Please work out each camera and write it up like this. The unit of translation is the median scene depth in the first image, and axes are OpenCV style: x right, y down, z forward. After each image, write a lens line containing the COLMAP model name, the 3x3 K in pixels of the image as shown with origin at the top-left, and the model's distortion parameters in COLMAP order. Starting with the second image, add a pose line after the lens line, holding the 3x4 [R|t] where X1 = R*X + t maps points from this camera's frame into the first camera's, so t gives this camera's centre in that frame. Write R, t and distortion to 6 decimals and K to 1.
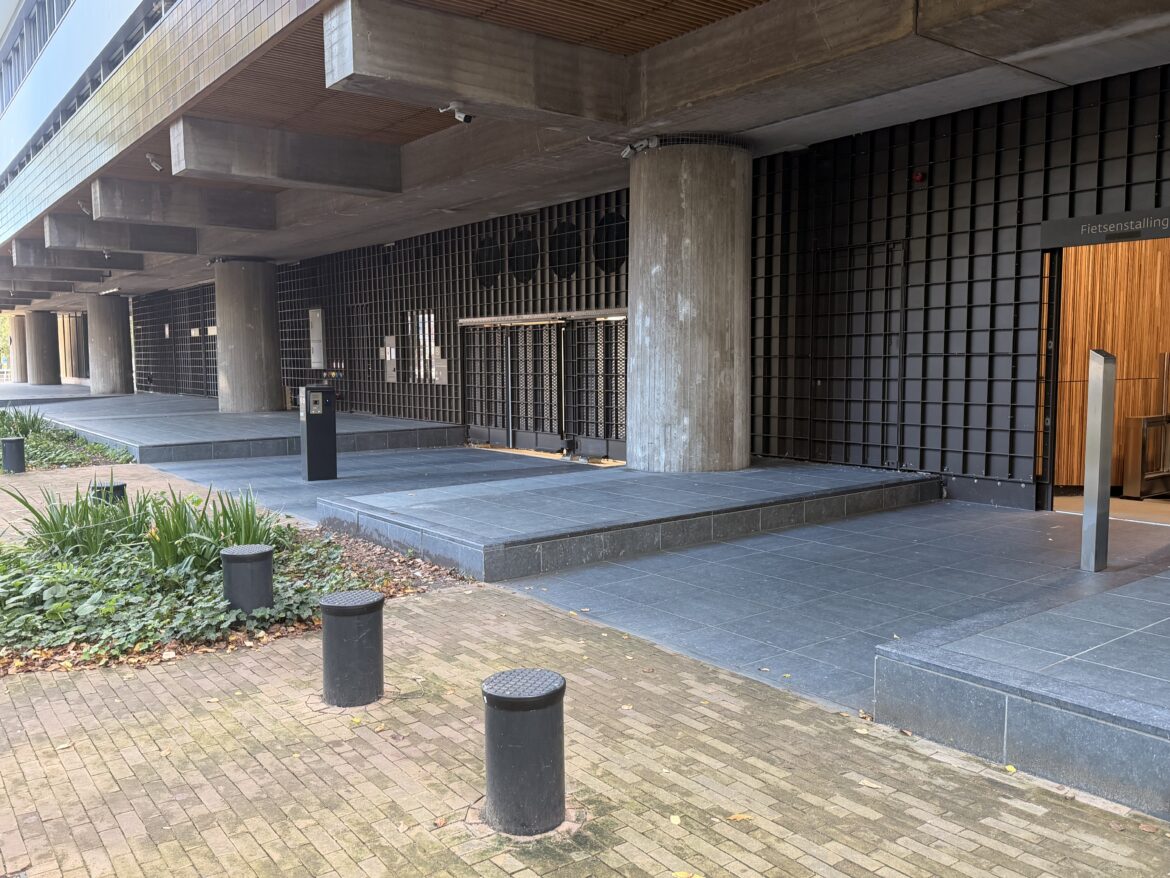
lens RADIAL K [[953.5, 0, 599.1], [0, 953.5, 441.0], [0, 0, 1]] dist [0.135131, -0.243392]
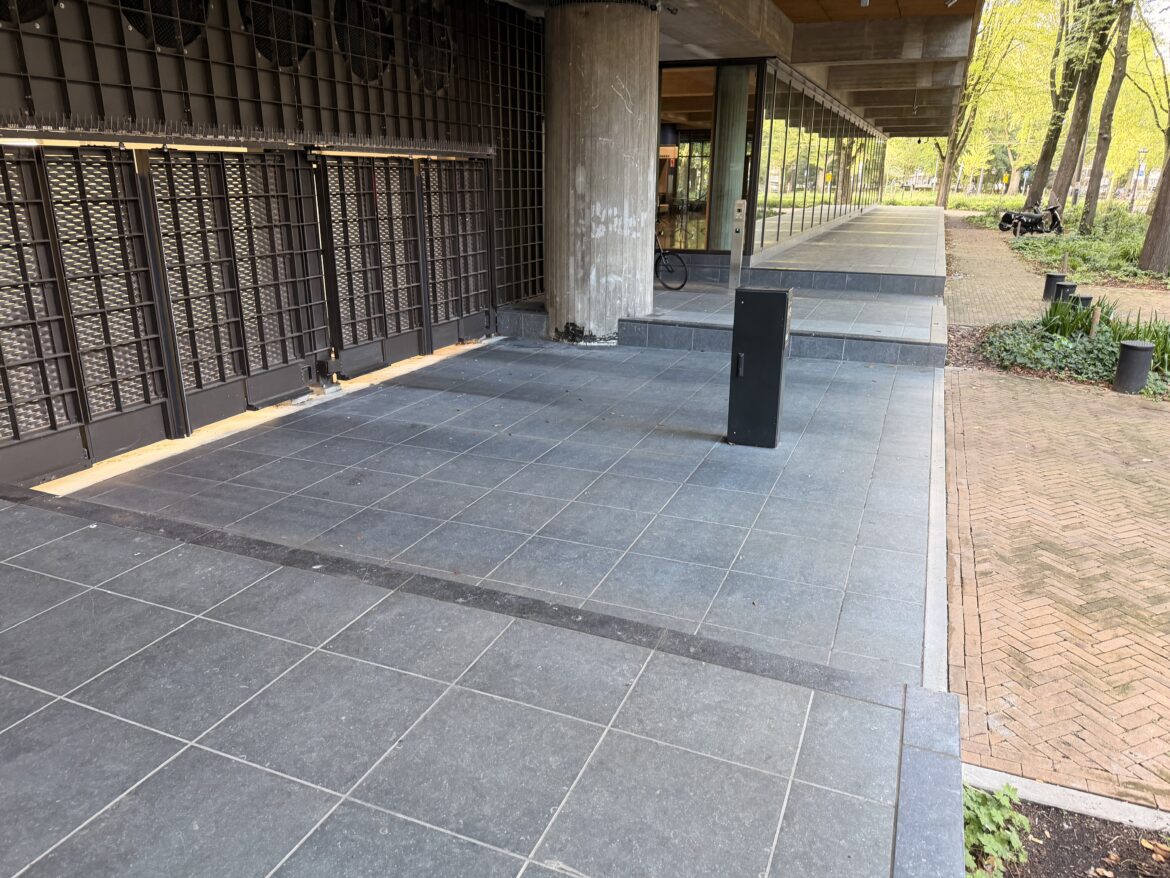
lens RADIAL K [[809.9, 0, 585.0], [0, 809.9, 439.0], [0, 0, 1]] dist [-0.043570, 0.000243]
pose [[-0.496100, -0.257225, 0.829289, -0.747389], [0.077066, 0.938296, 0.337138, -0.160679], [-0.864838, 0.231164, -0.445666, 1.555088]]
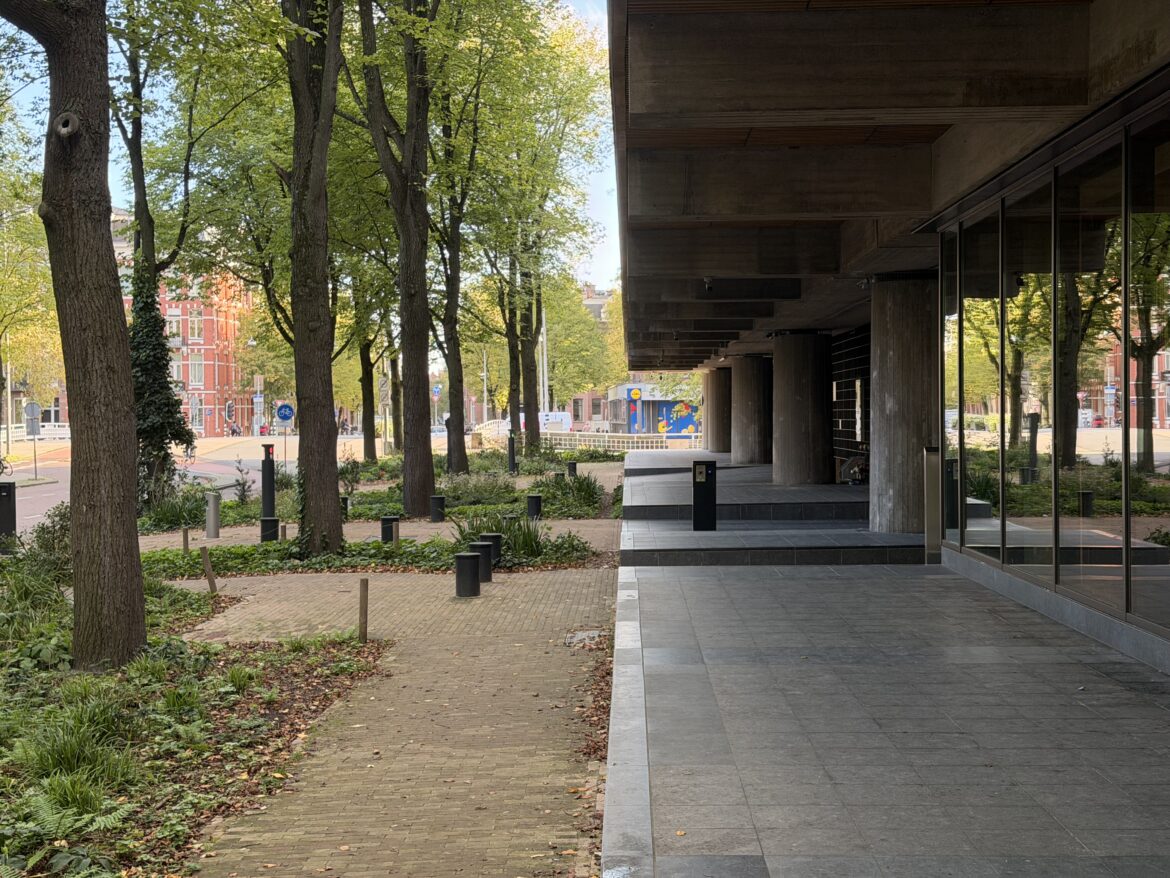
lens RADIAL K [[1633.7, 0, 596.6], [0, 1633.7, 436.6], [0, 0, 1]] dist [0.137391, -0.037771]
pose [[0.779004, 0.004228, -0.627005, 1.149140], [-0.046218, 0.997644, -0.050695, 0.034394], [0.625314, 0.068470, 0.777364, -0.945317]]
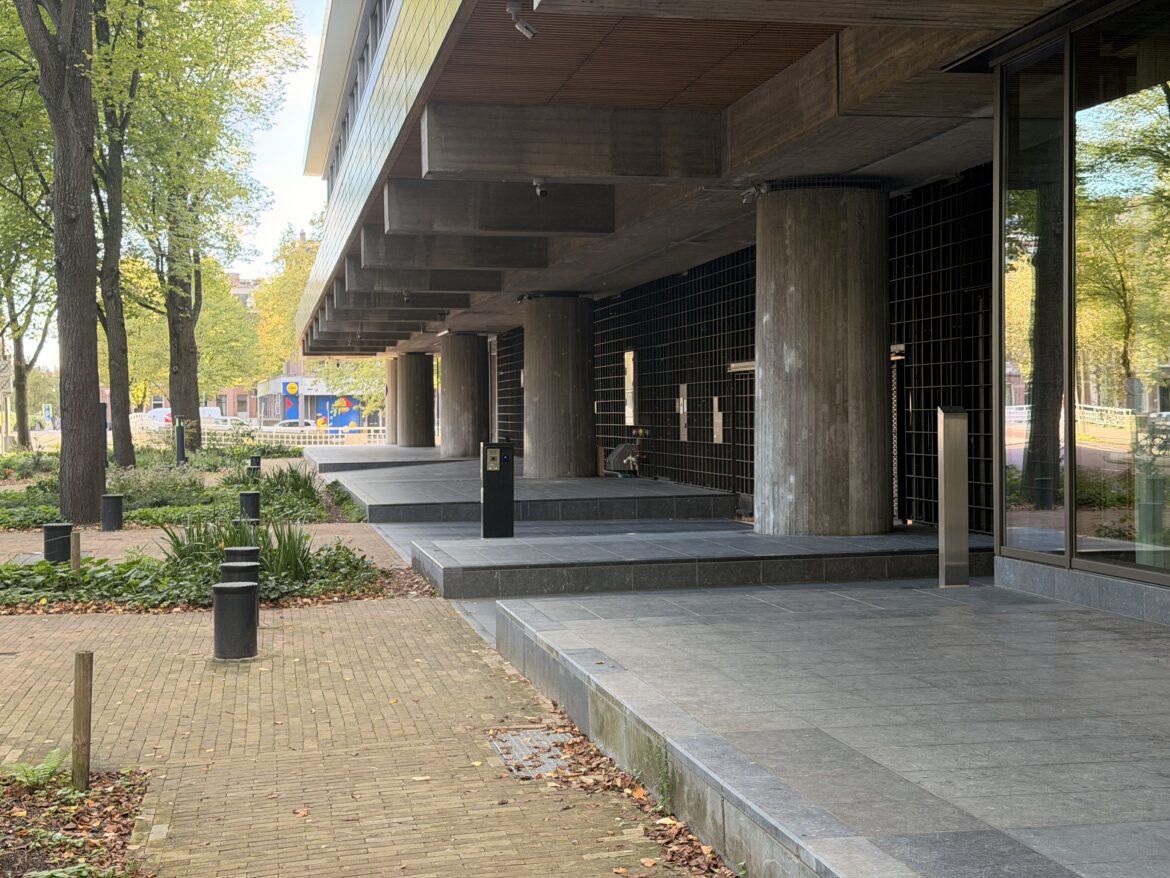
lens RADIAL K [[1633.7, 0, 596.6], [0, 1633.7, 436.6], [0, 0, 1]] dist [0.137391, -0.037771]
pose [[0.897539, 0.002274, -0.440929, 0.616498], [-0.032431, 0.997619, -0.060870, 0.040121], [0.439741, 0.068933, 0.895475, -0.504354]]
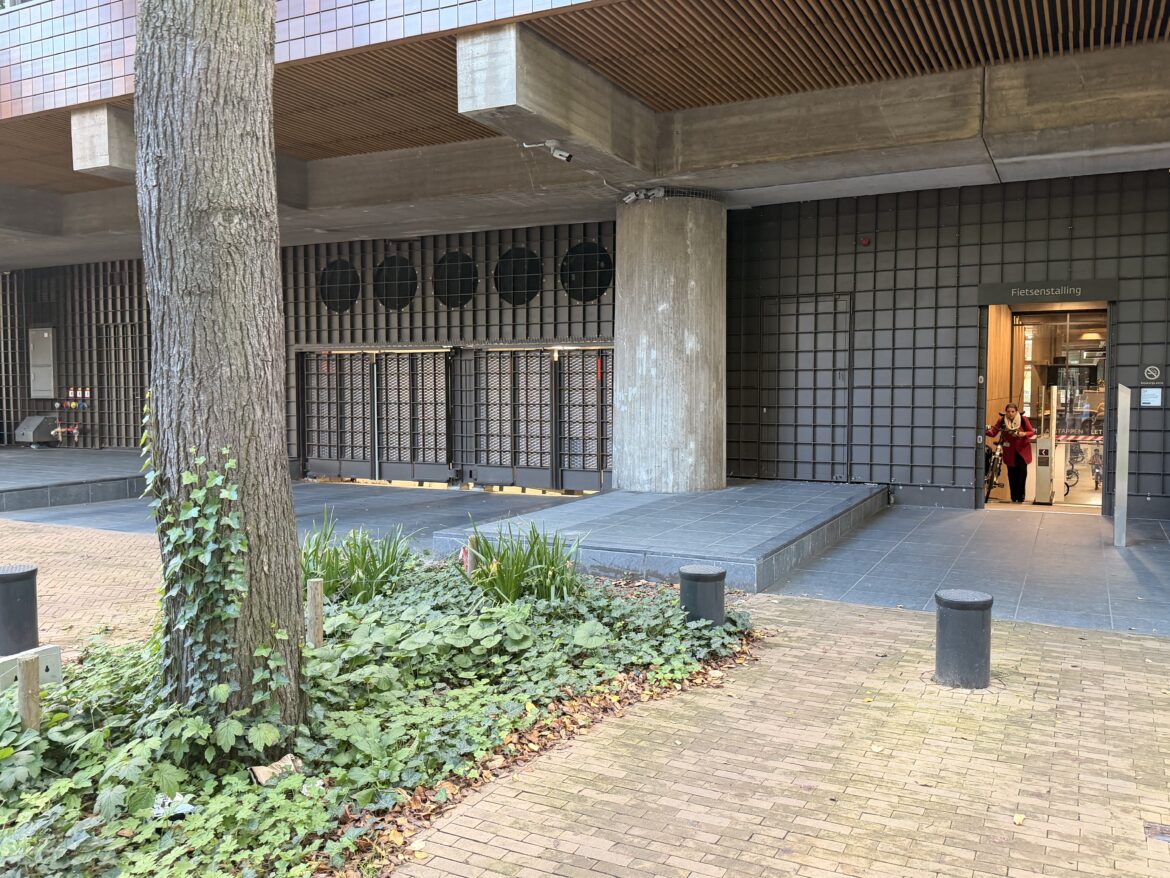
lens RADIAL K [[953.5, 0, 599.1], [0, 953.5, 441.0], [0, 0, 1]] dist [0.135131, -0.243392]
pose [[0.900746, -0.021476, 0.433814, -0.479421], [0.033913, 0.999205, -0.020948, -0.006237], [-0.433020, 0.033581, 0.900759, 0.054718]]
